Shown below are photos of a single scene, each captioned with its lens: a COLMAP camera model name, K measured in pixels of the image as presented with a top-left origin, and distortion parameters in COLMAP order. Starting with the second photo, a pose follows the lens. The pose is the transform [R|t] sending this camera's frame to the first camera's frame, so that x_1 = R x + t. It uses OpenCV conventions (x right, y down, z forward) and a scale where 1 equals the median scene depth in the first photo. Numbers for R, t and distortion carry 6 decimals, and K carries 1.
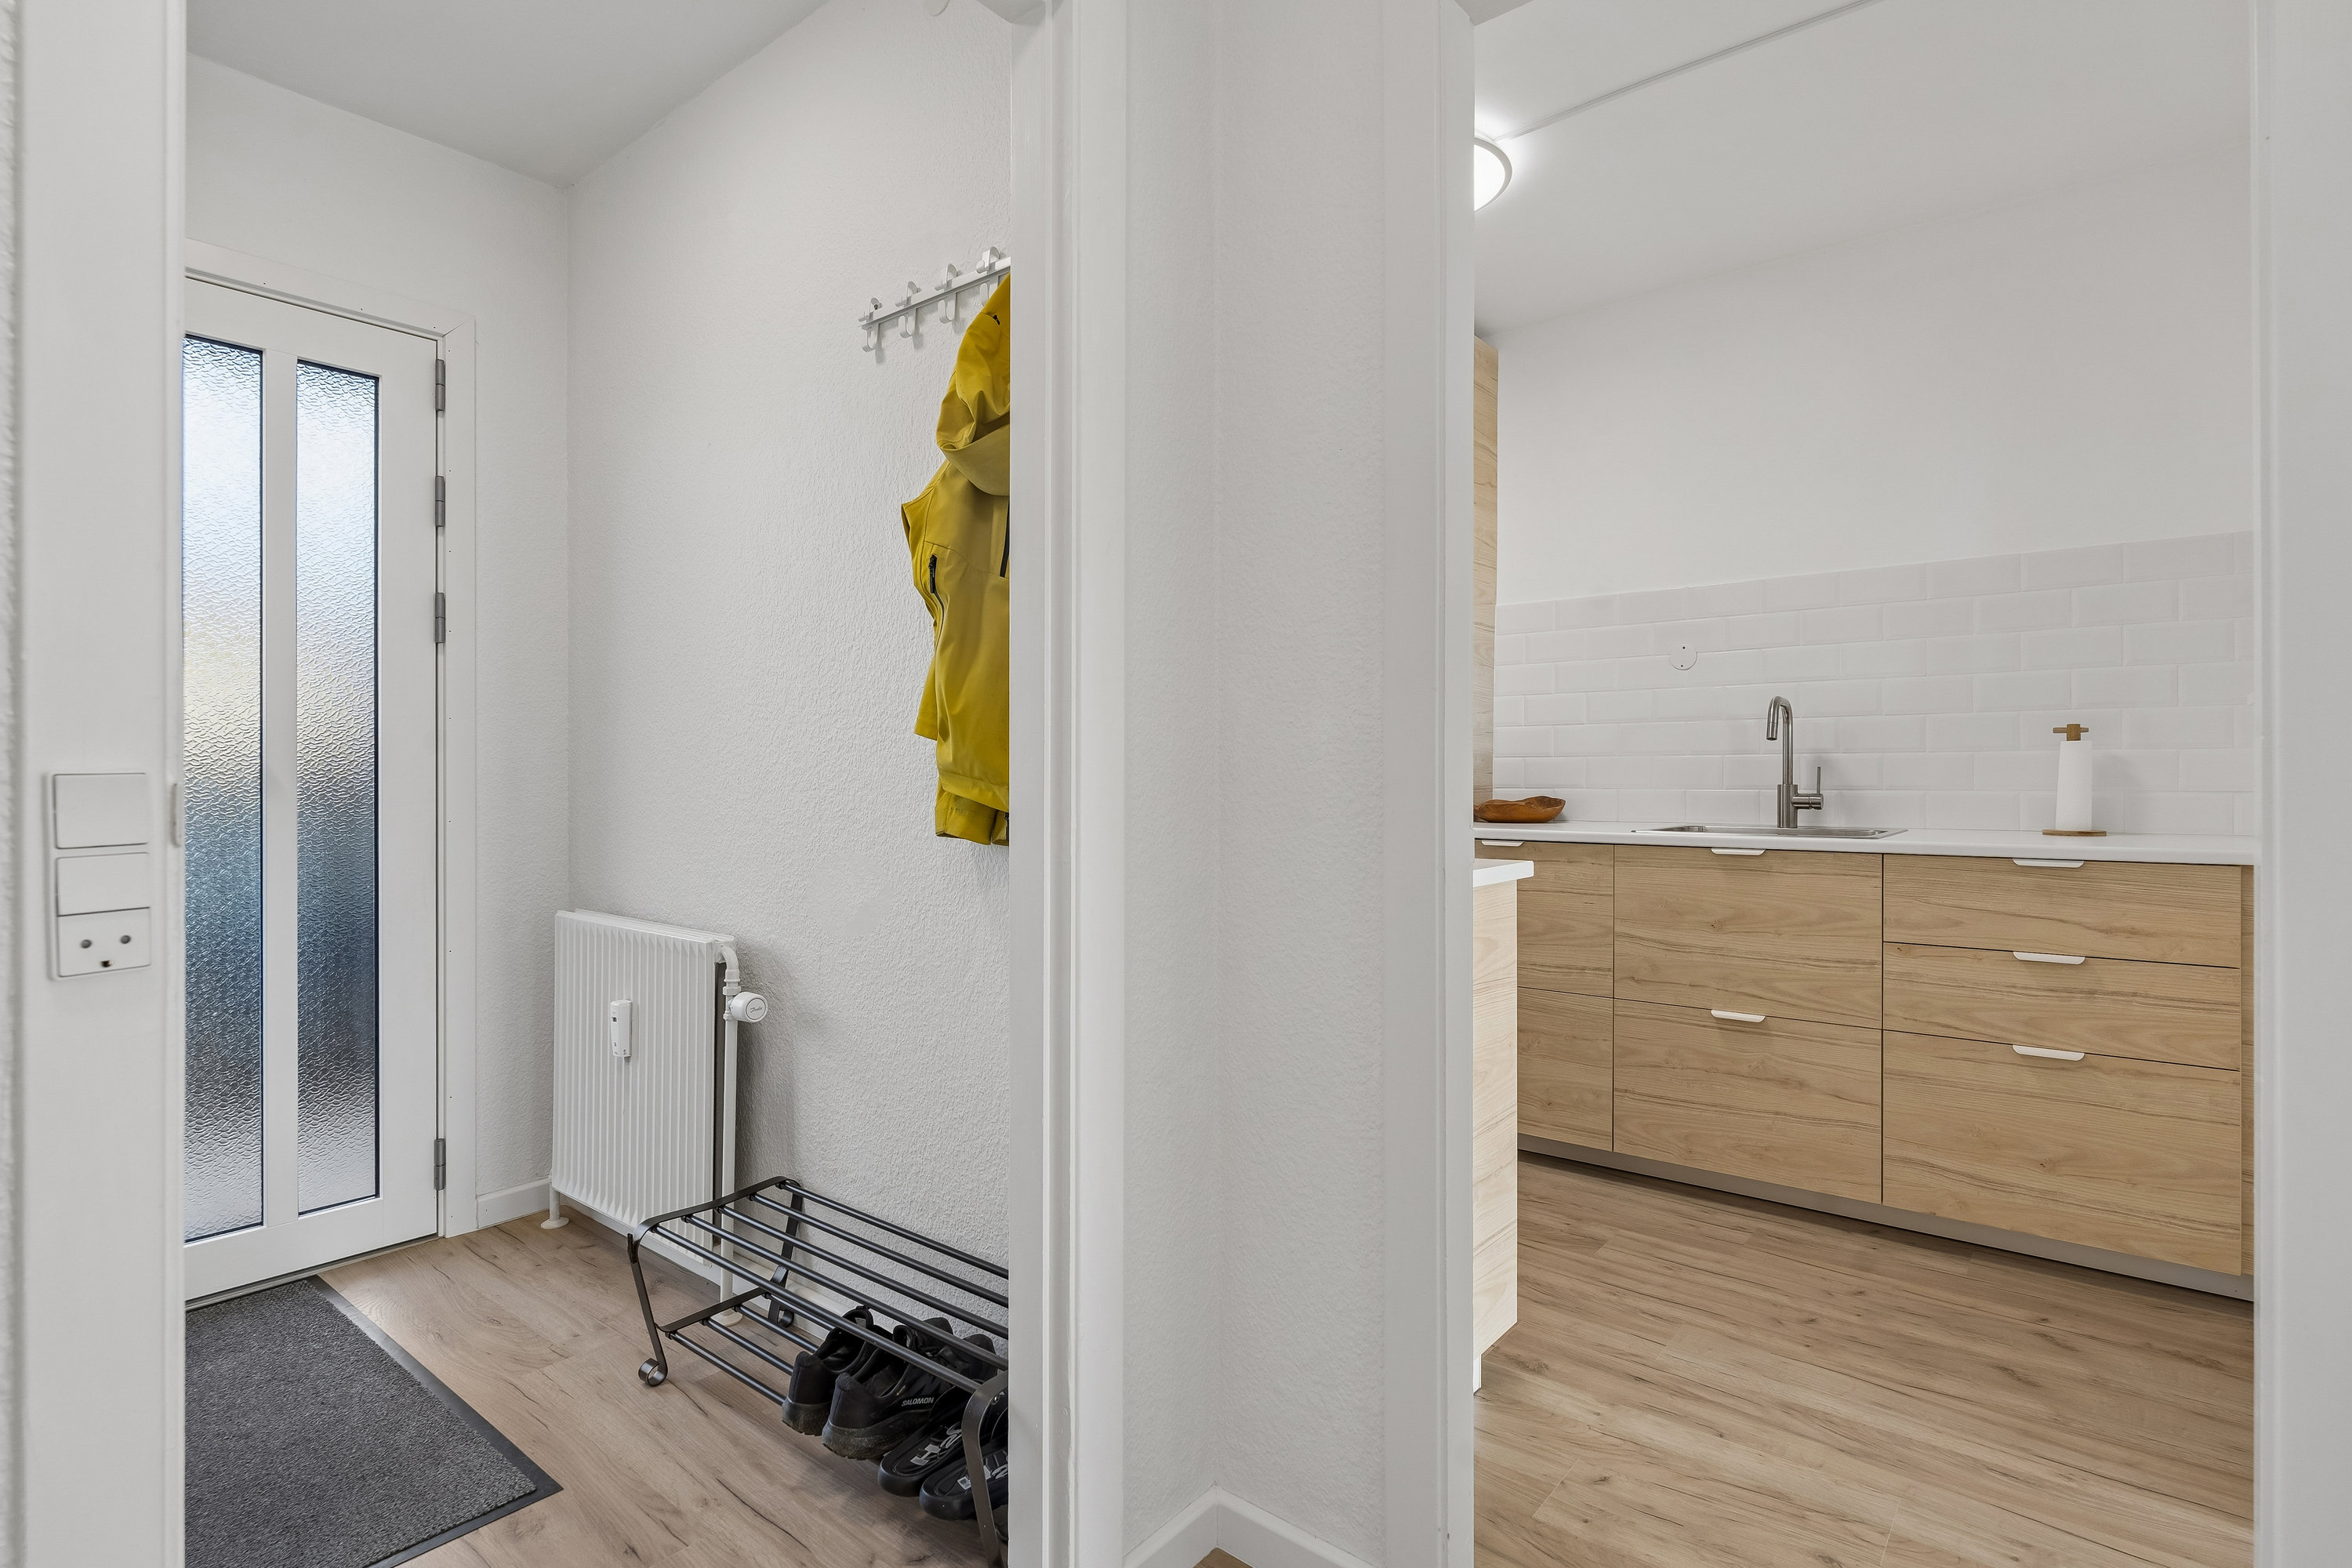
lens RADIAL K [[1162.2, 0, 1175.6], [0, 1162.2, 776.9], [0, 0, 1]] dist [0.000818, -0.000130]
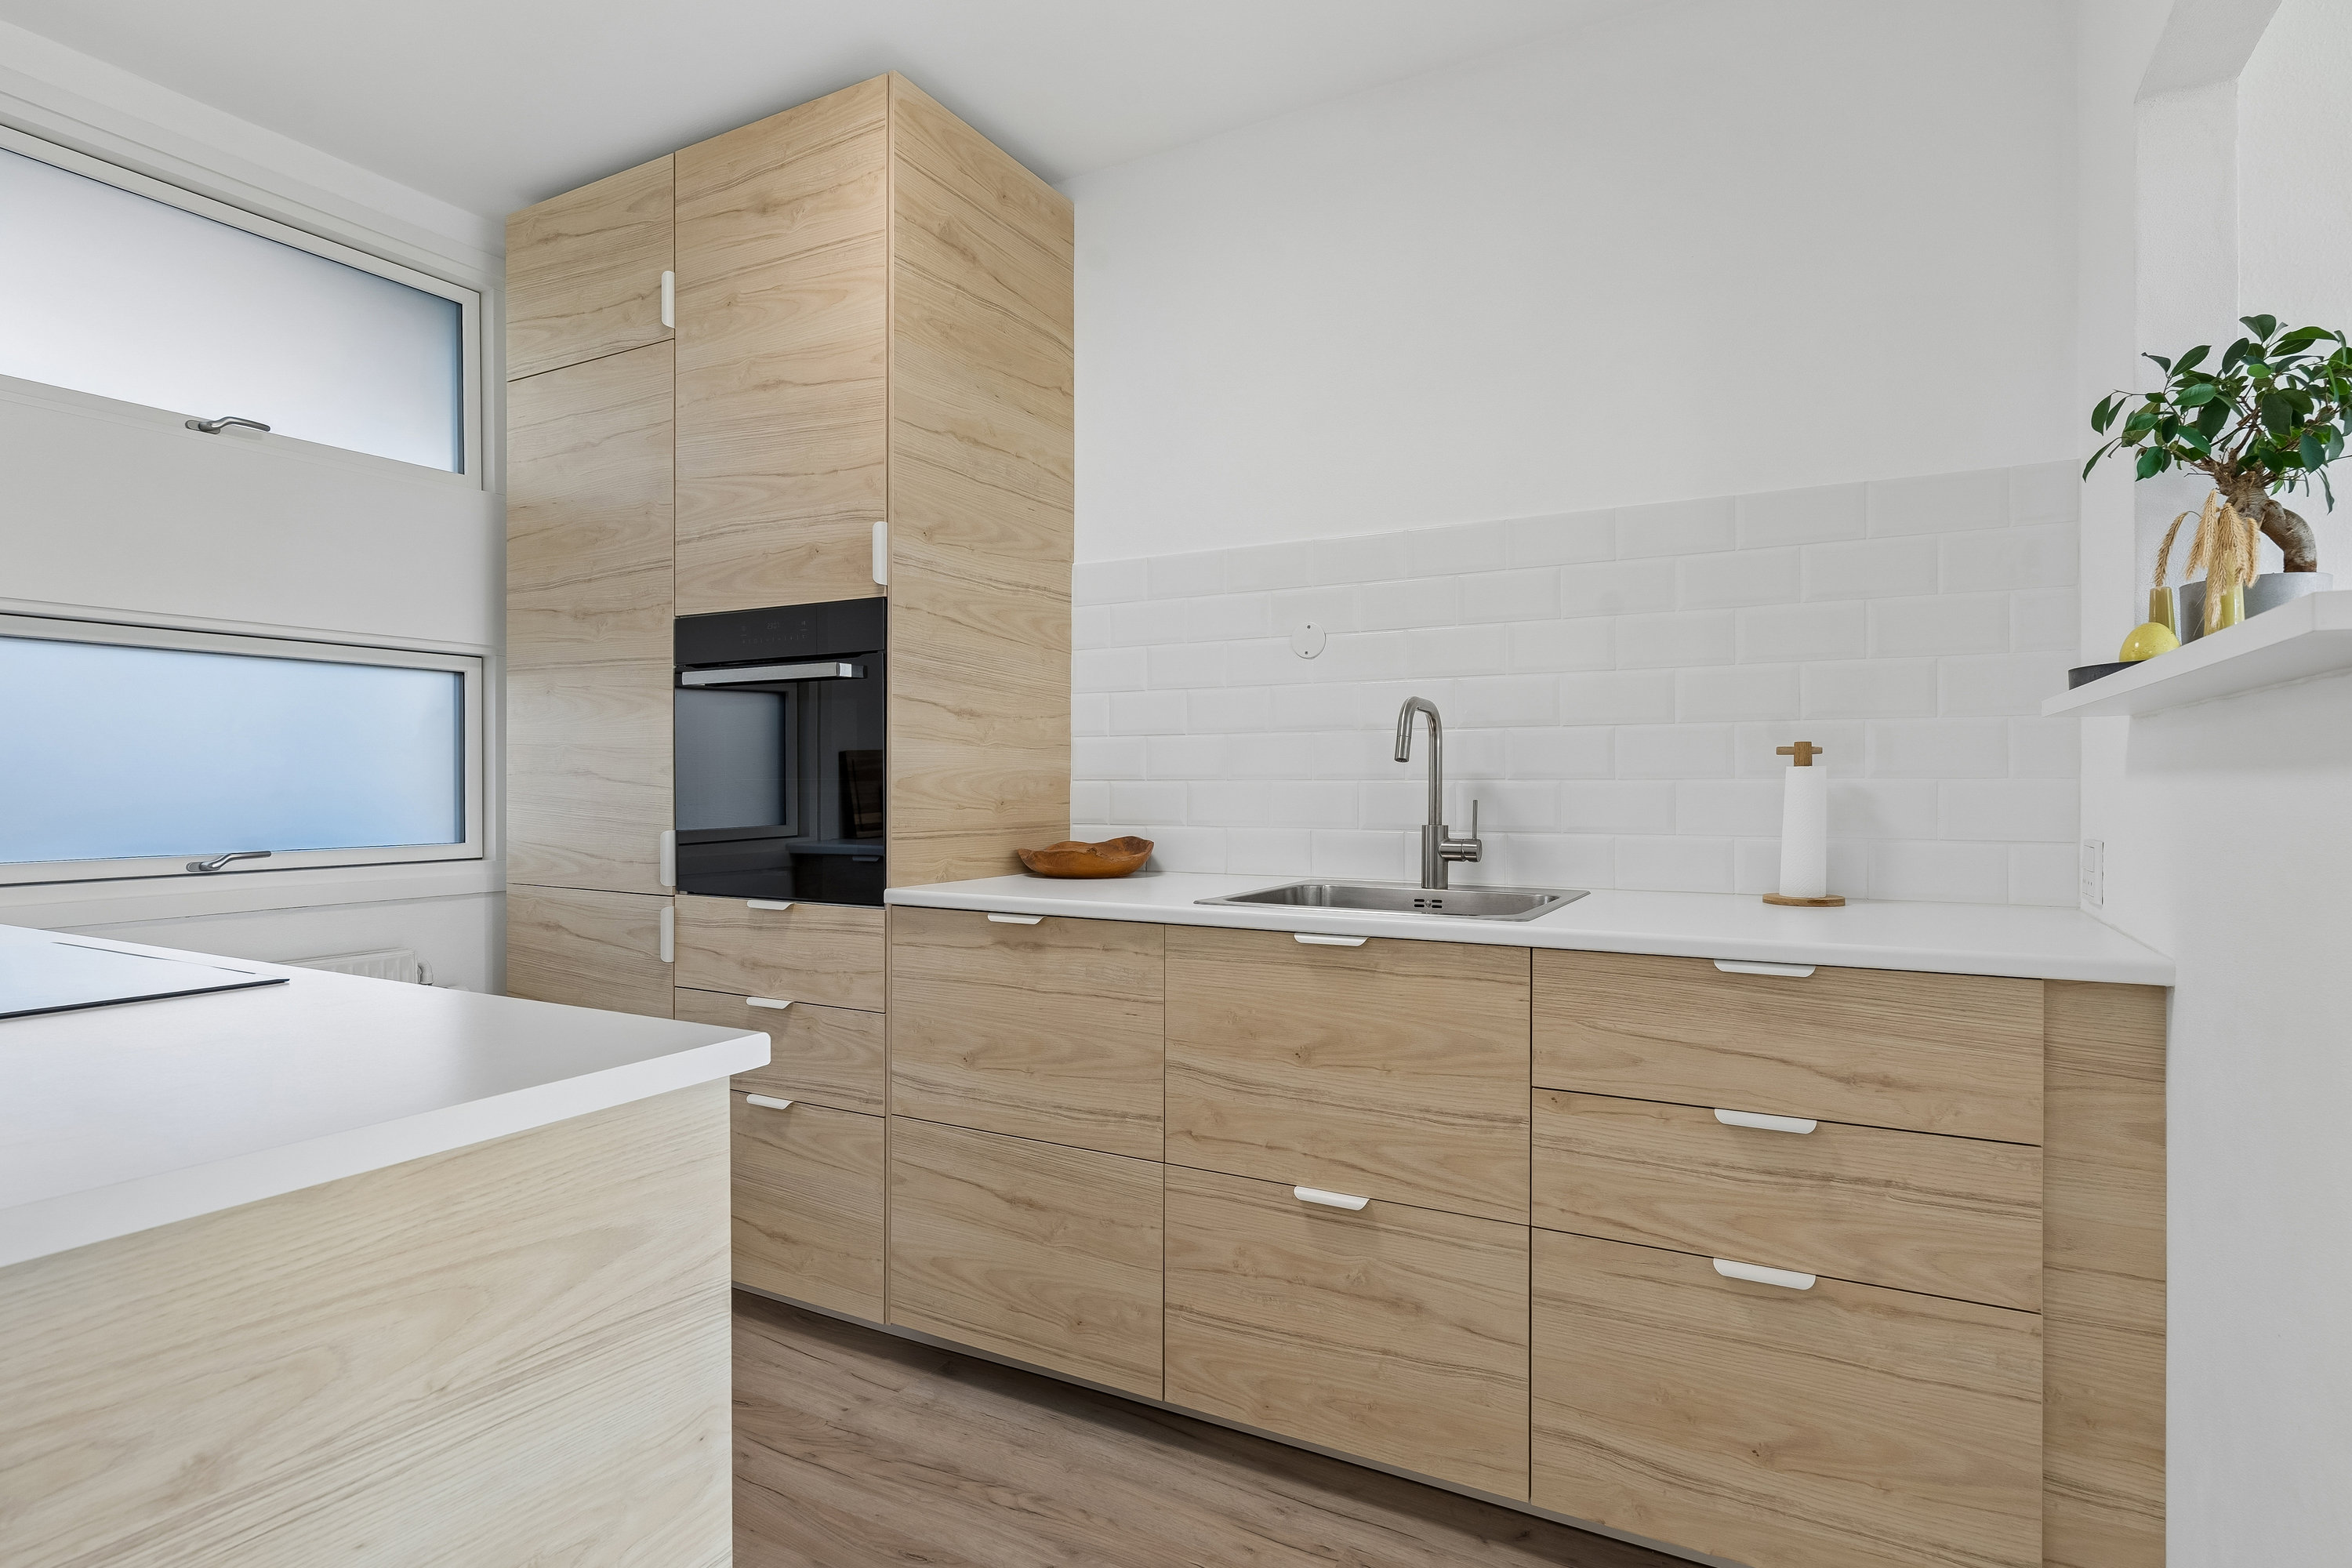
lens RADIAL K [[1222.7, 0, 1176.0], [0, 1222.7, 784.0], [0, 0, 1]] dist [0.000434, 0.000272]
pose [[0.983802, 0.001353, 0.179252, 0.286378], [-0.001489, 0.999999, 0.000626, -0.021249], [-0.179251, -0.000883, 0.983803, 0.365676]]
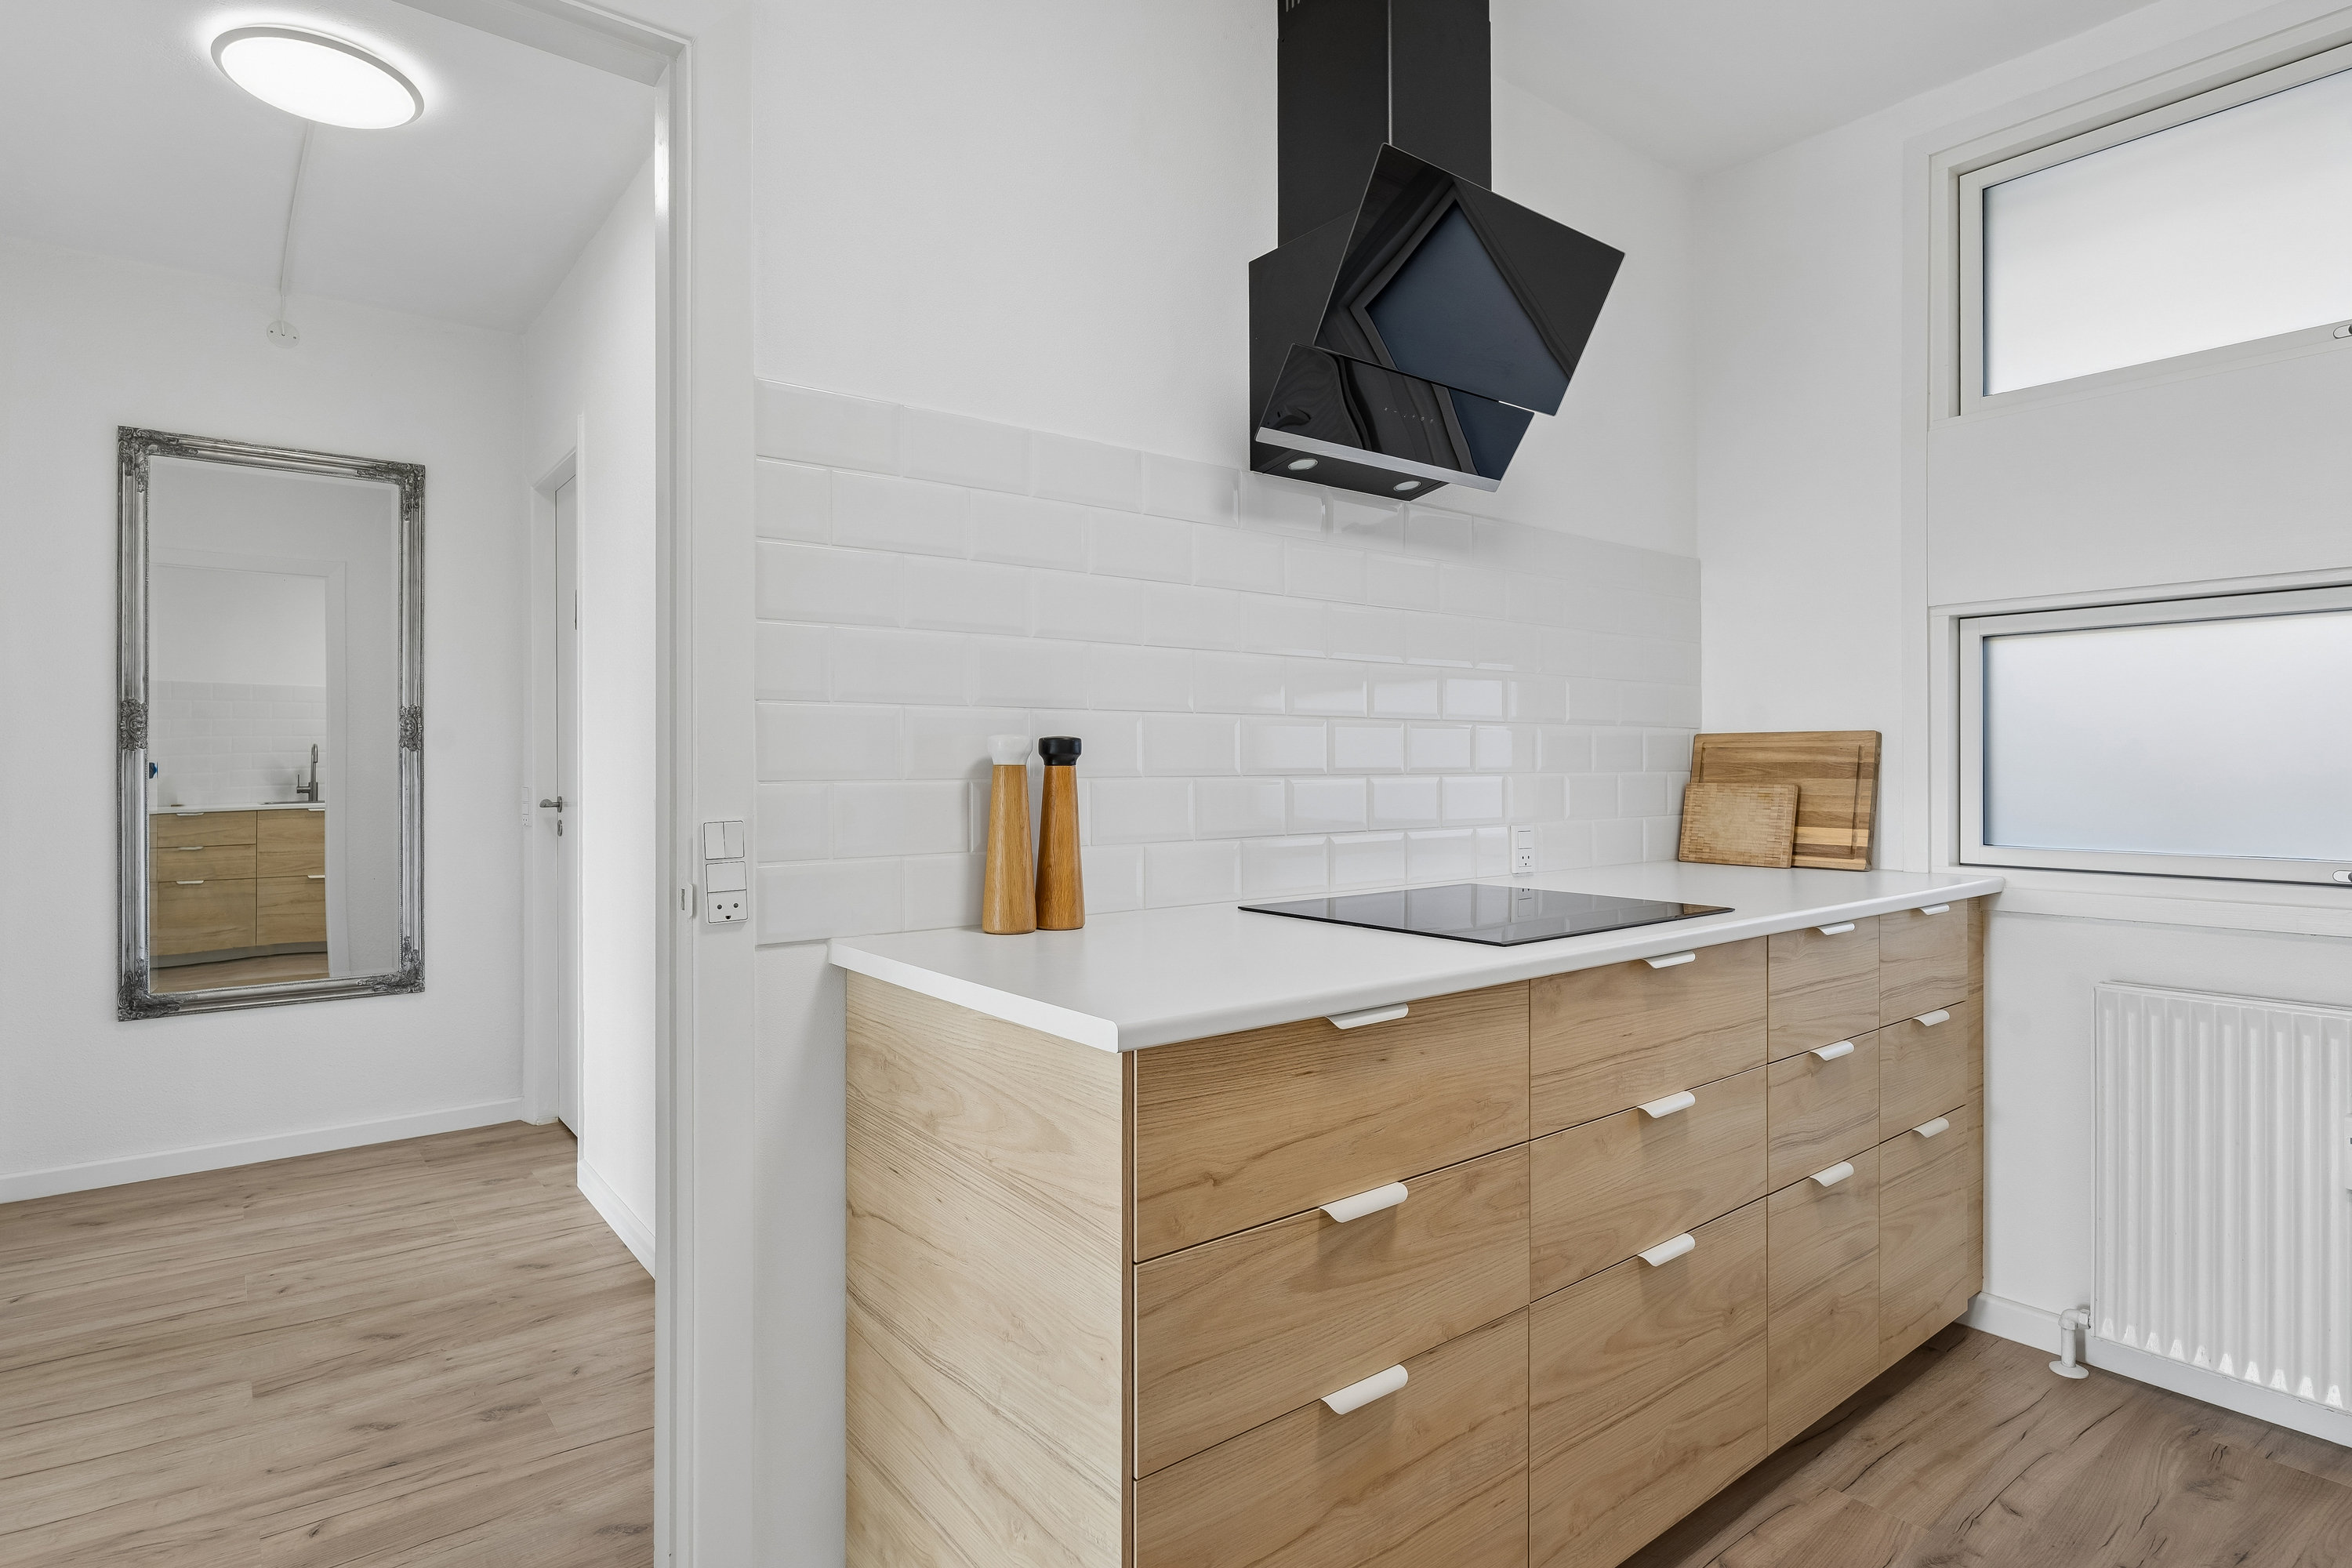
lens RADIAL K [[1226.7, 0, 1160.5], [0, 1226.7, 763.9], [0, 0, 1]] dist [-0.000305, -0.000852]
pose [[-0.220366, 0.003224, -0.975412, 0.616728], [0.000941, 0.999995, 0.003092, -0.029213], [0.975417, -0.000237, -0.220368, 0.864097]]
